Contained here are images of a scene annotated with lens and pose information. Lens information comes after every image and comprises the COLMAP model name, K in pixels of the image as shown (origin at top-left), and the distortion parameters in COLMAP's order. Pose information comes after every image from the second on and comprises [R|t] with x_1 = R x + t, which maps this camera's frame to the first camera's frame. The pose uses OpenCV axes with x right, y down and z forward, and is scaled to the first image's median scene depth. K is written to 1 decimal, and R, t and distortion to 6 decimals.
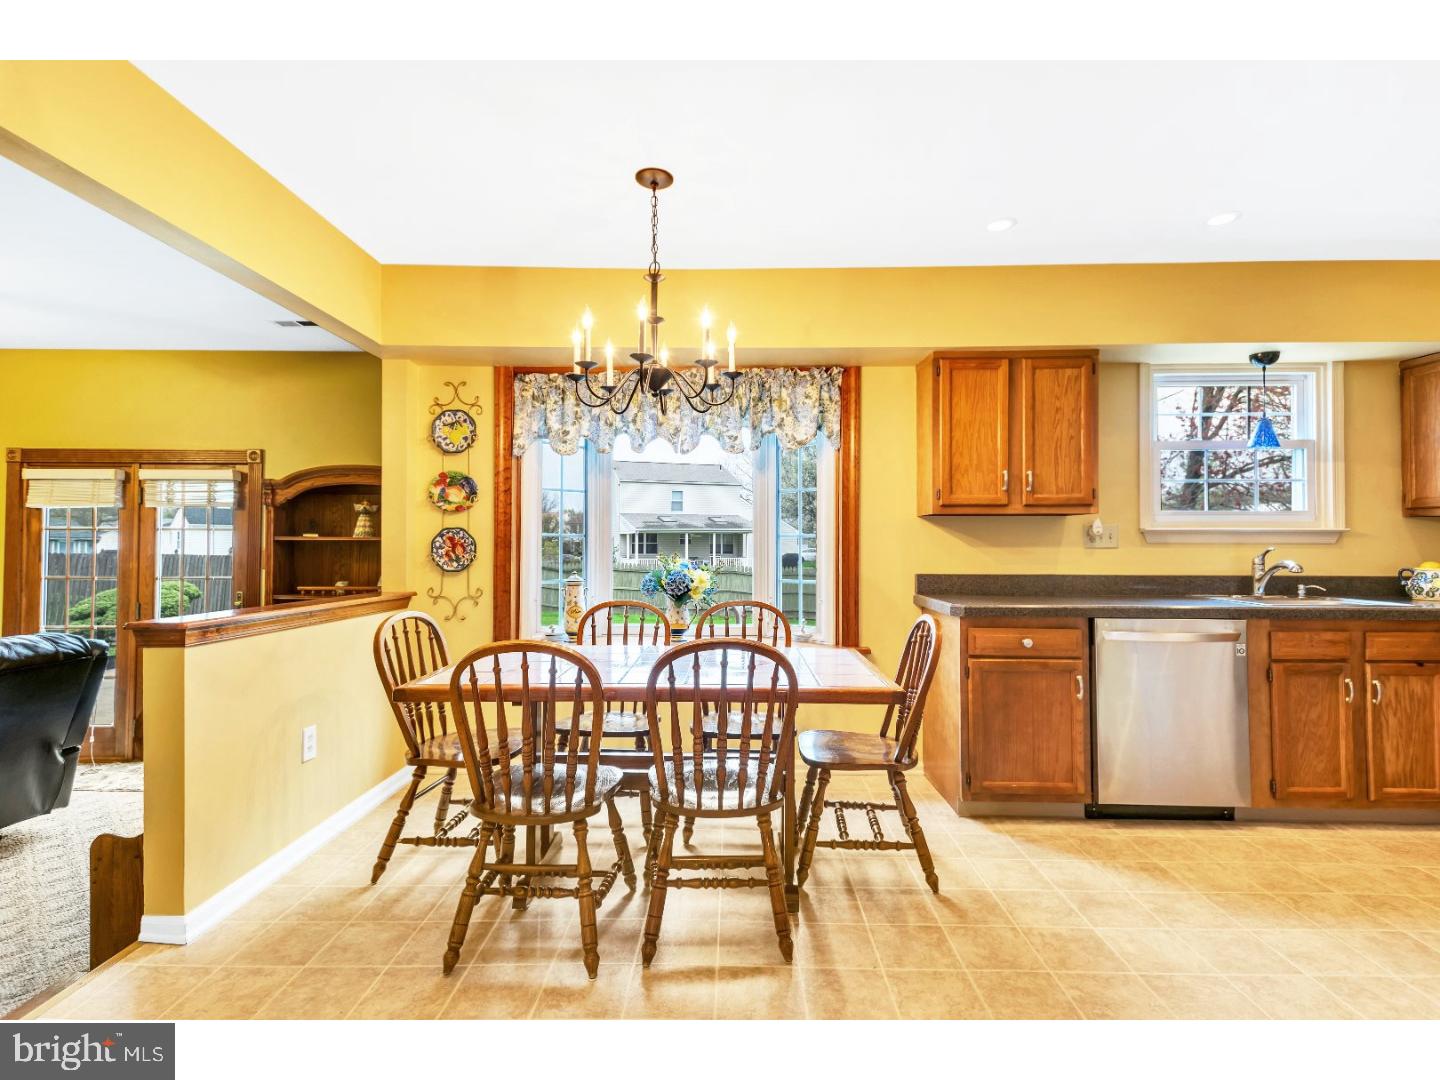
lens RADIAL K [[723.5, 0, 719.8], [0, 723.5, 537.6], [0, 0, 1]] dist [0.036494, -0.003821]
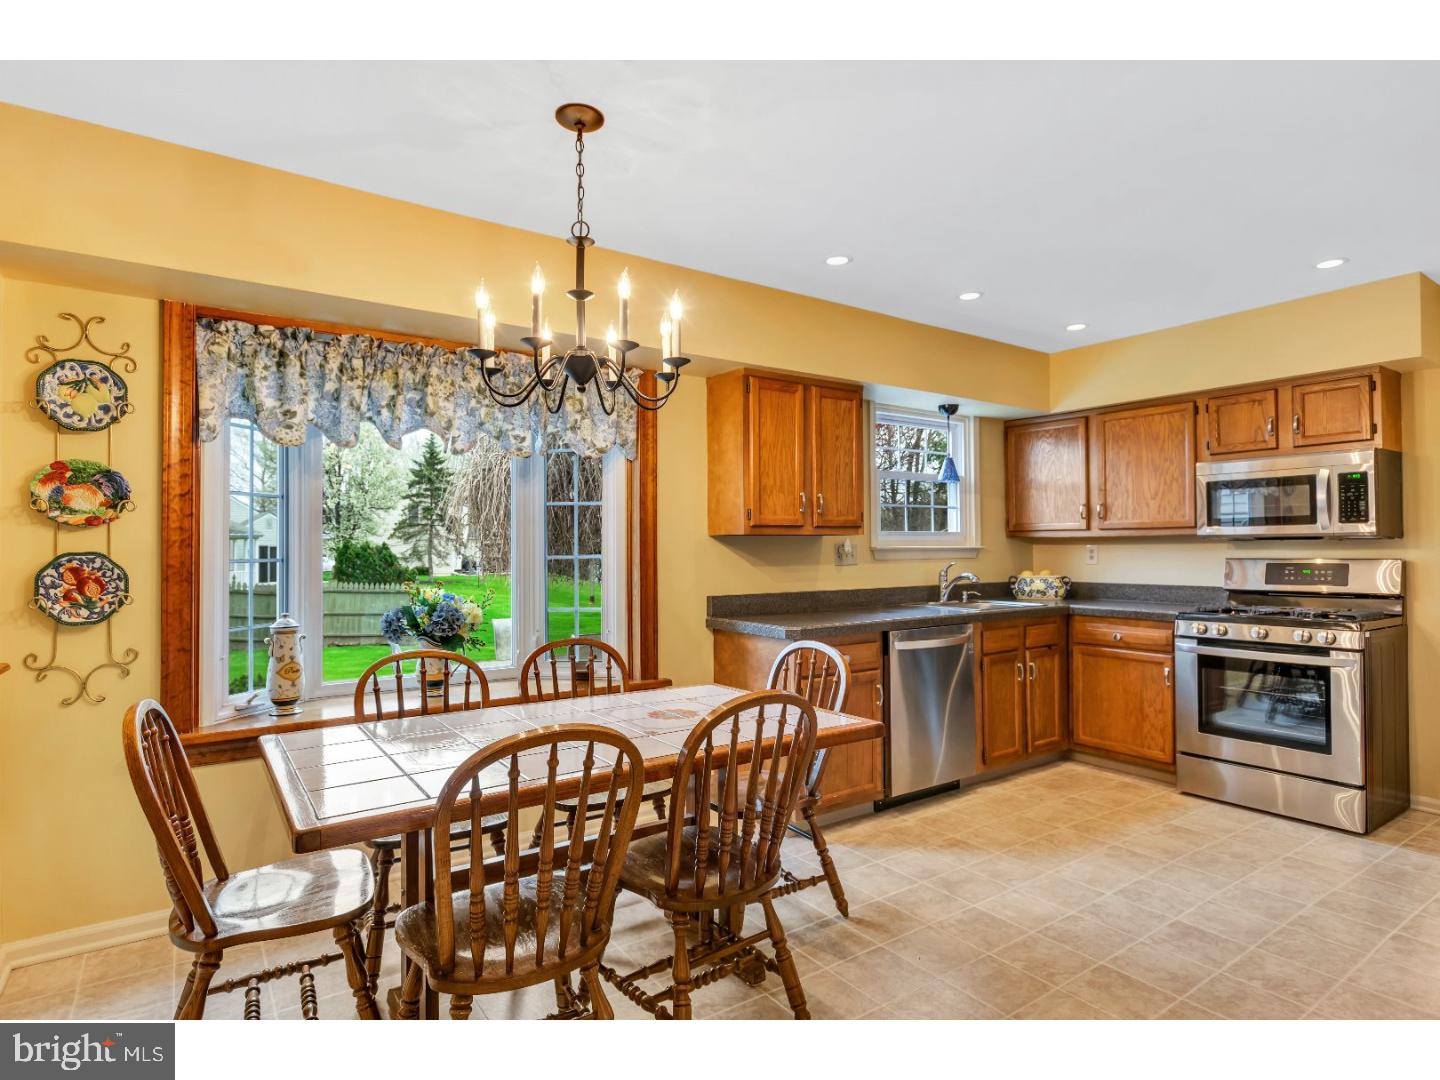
lens RADIAL K [[794.4, 0, 723.1], [0, 794.4, 539.3], [0, 0, 1]] dist [0.000403, -0.002425]
pose [[0.806985, -0.000996, 0.590571, -0.331701], [0.003312, 0.999990, -0.002839, -0.021497], [-0.590563, 0.004247, 0.806980, 0.146890]]
